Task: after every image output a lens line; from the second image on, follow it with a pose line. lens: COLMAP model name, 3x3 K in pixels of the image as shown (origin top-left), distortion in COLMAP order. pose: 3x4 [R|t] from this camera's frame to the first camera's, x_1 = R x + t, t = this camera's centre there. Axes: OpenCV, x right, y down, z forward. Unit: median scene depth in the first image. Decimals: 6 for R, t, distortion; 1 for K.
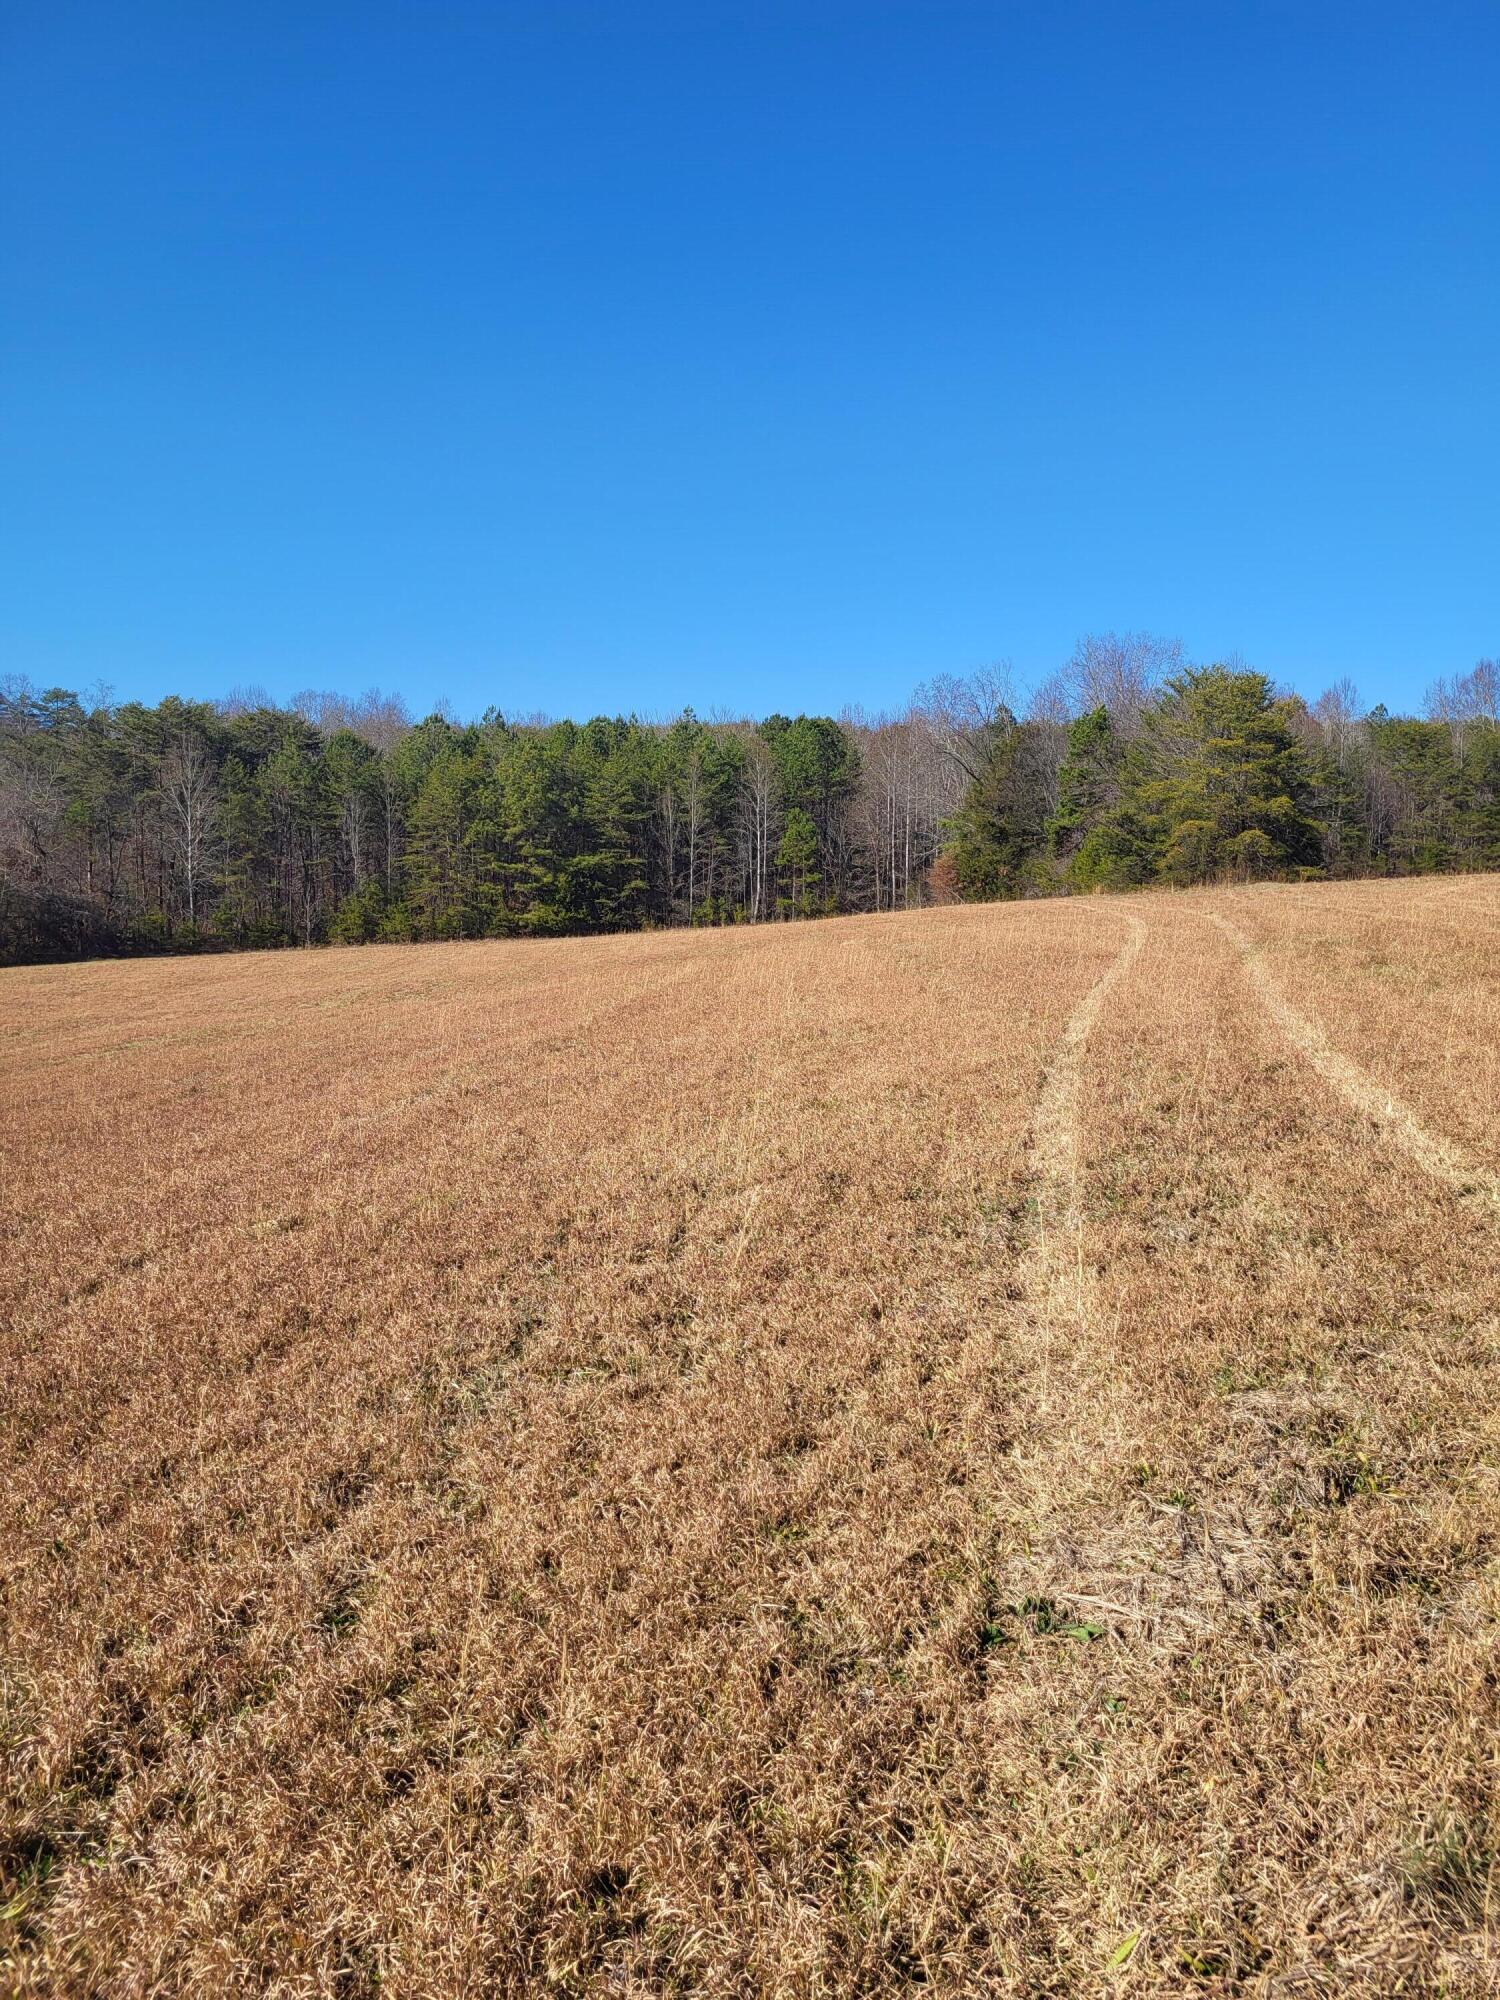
lens RADIAL K [[1506.5, 0, 750.0], [0, 1506.5, 1000.0], [0, 0, 1]] dist [0.031218, 0.002055]
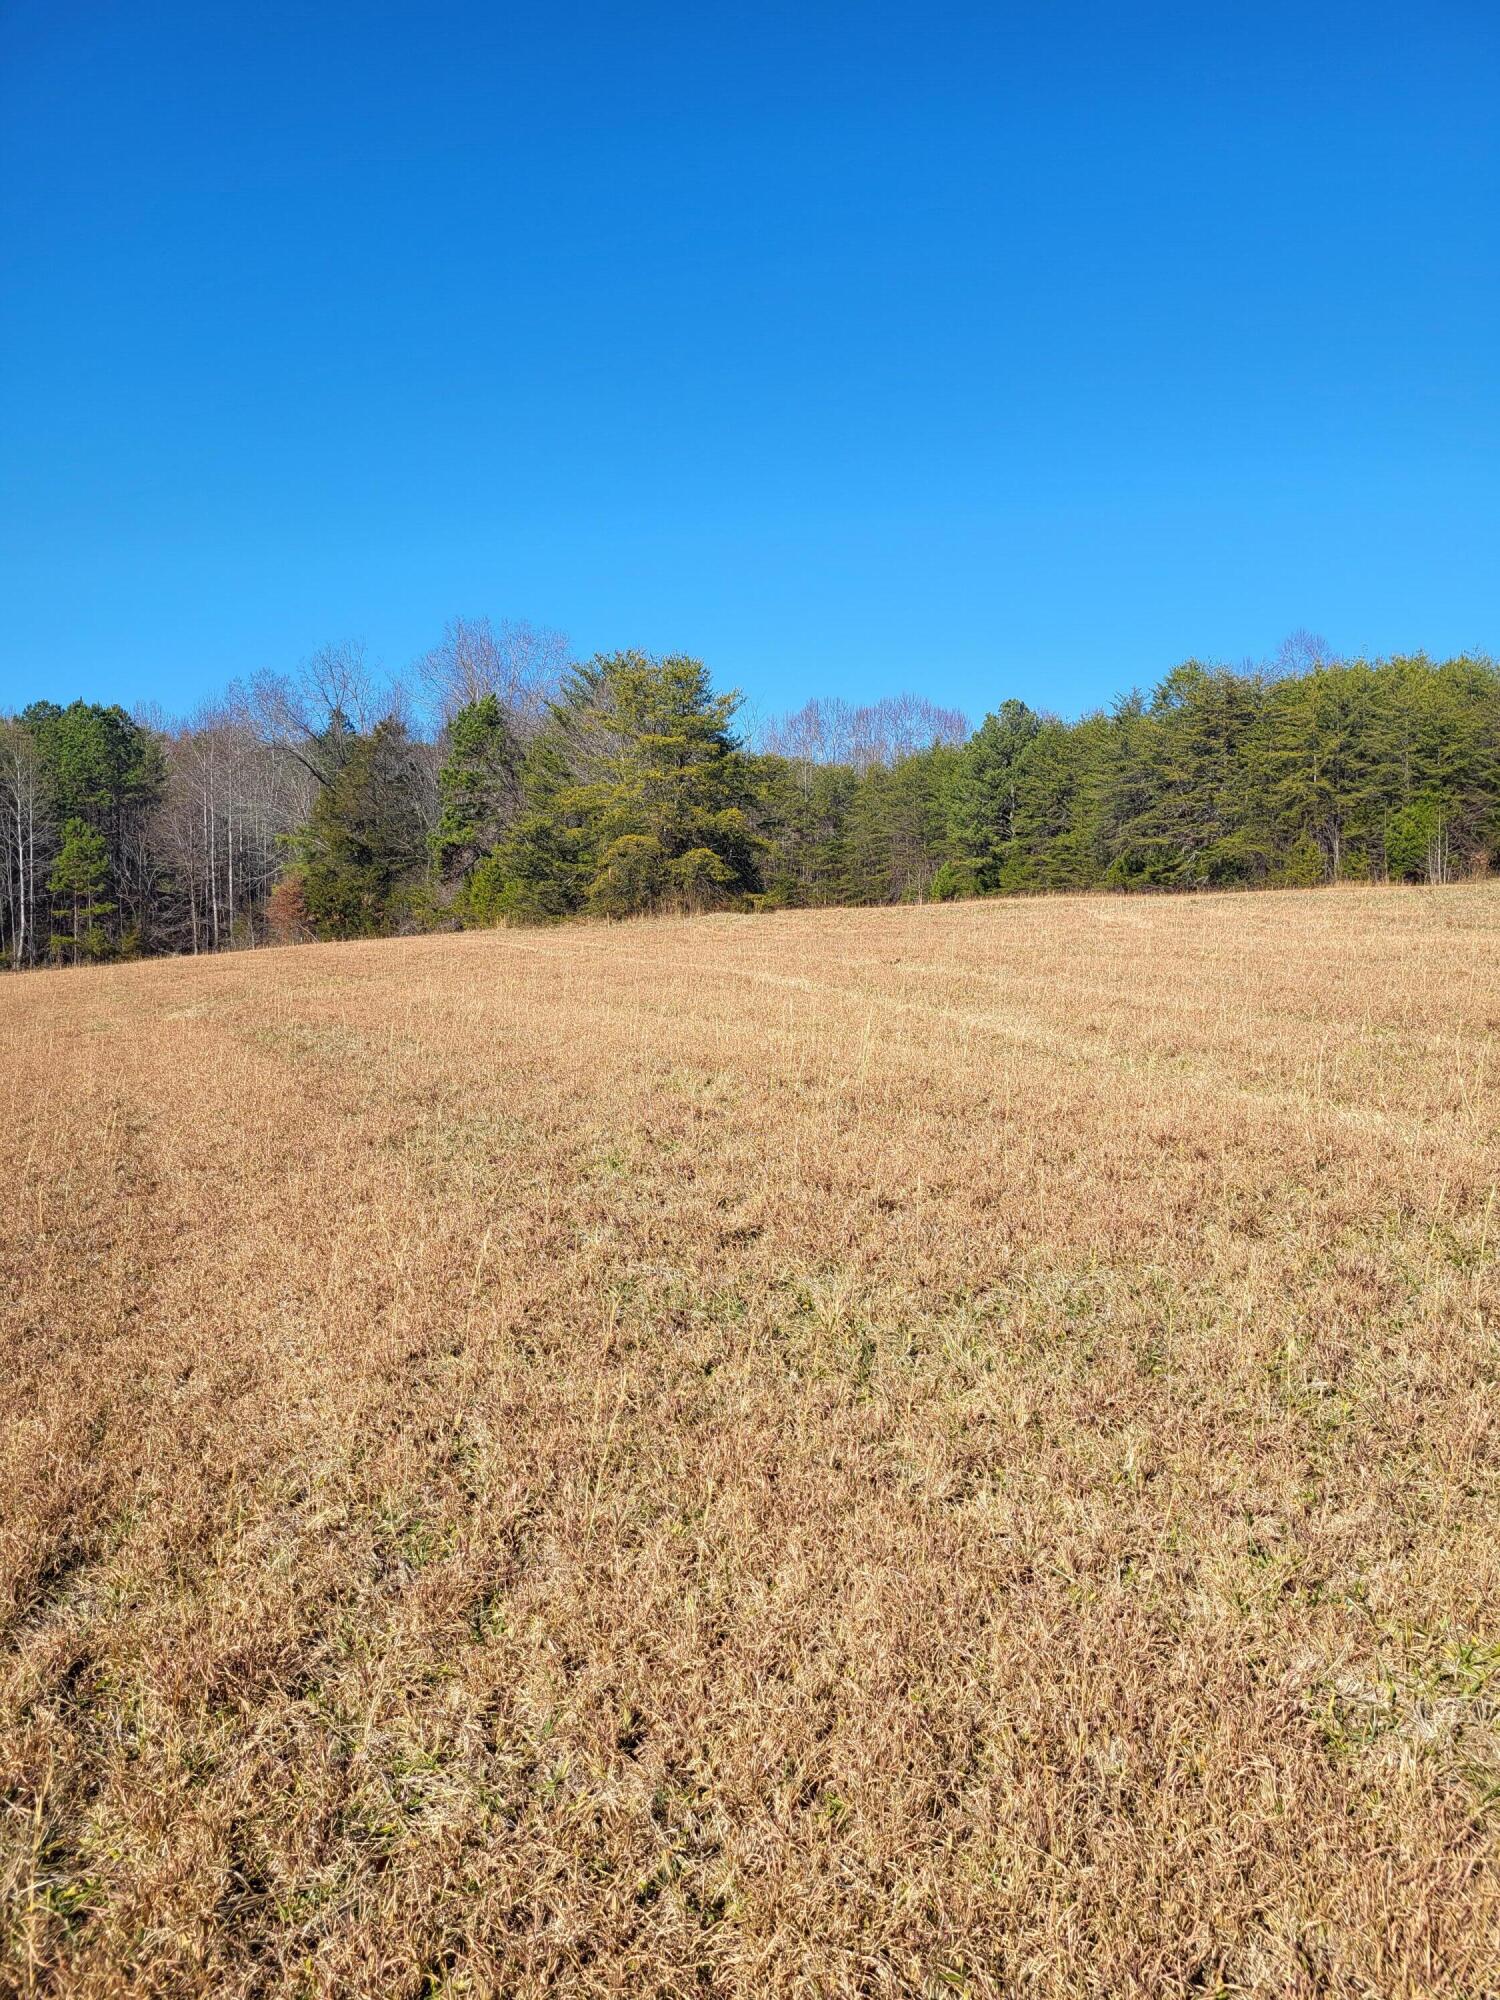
lens RADIAL K [[1507.8, 0, 772.8], [0, 1507.8, 995.4], [0, 0, 1]] dist [0.056812, -0.046268]
pose [[0.897374, -0.025357, 0.440541, 0.006357], [0.036595, 0.999185, -0.017031, -0.013563], [-0.439750, 0.031405, 0.897571, 0.189886]]
